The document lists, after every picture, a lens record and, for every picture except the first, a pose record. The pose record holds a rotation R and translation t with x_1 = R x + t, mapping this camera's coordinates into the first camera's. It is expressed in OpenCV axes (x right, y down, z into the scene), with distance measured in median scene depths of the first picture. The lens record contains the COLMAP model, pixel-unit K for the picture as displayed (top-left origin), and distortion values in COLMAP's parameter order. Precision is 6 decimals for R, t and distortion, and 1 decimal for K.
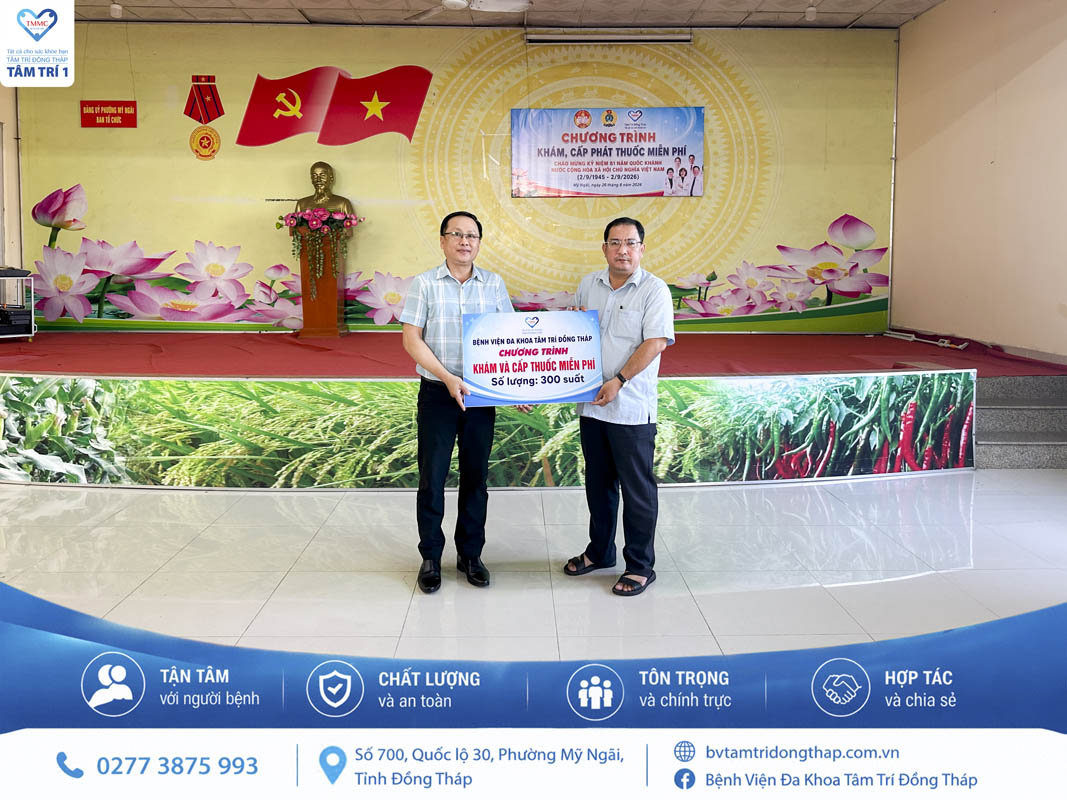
lens RADIAL K [[745.8, 0, 536.2], [0, 745.8, 291.4], [0, 0, 1]] dist [0.175229, -0.312737]
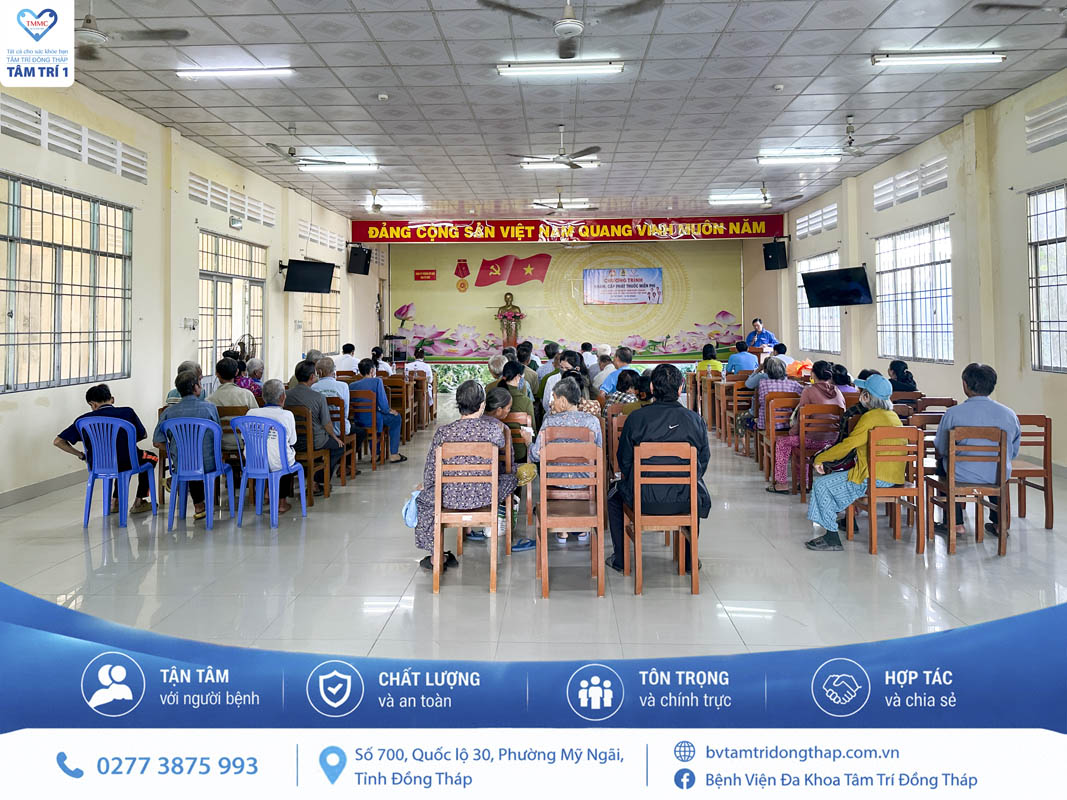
lens RADIAL K [[745.8, 0, 536.2], [0, 745.8, 291.4], [0, 0, 1]] dist [0.175229, -0.312737]
pose [[0.998419, -0.013346, -0.054602, -0.055290], [0.008314, 0.995783, -0.091366, 0.052973], [0.055591, 0.090768, 0.994319, -1.453828]]
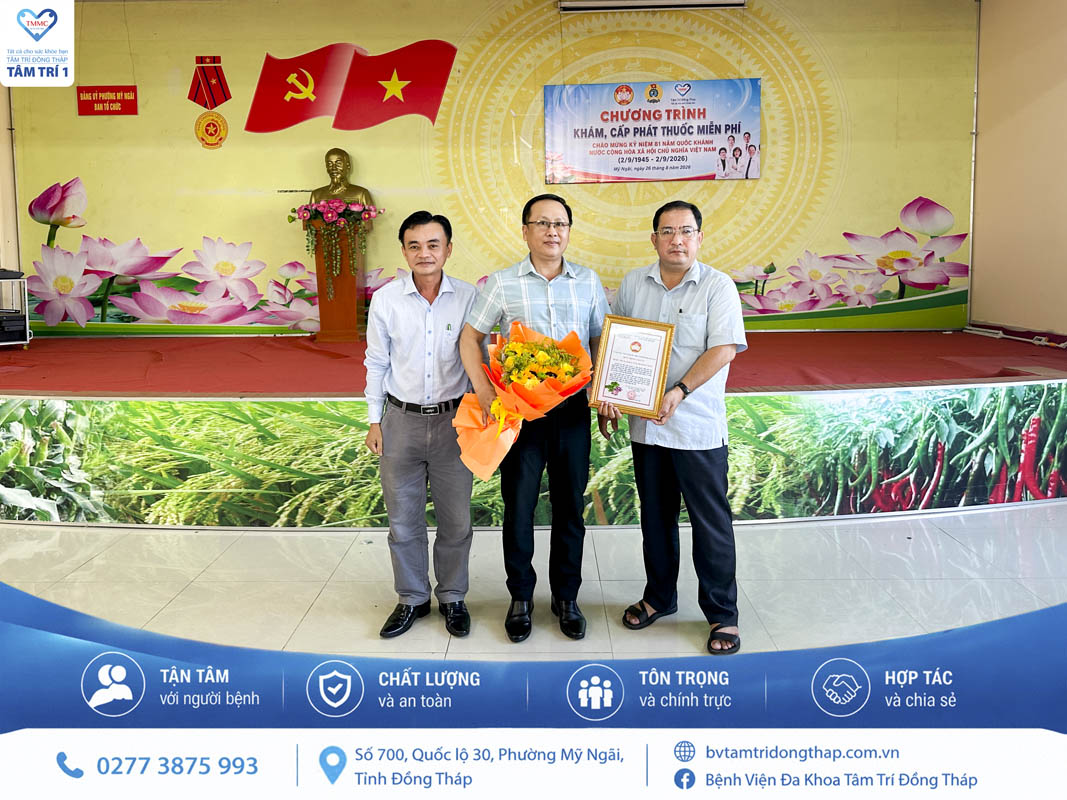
lens RADIAL K [[746.1, 0, 542.6], [0, 746.1, 297.1], [0, 0, 1]] dist [0.148135, -0.238052]
pose [[0.999452, -0.012096, -0.030811, -0.010373], [0.012610, 0.999784, 0.016546, -0.004062], [0.030604, -0.016925, 0.999388, 0.094038]]
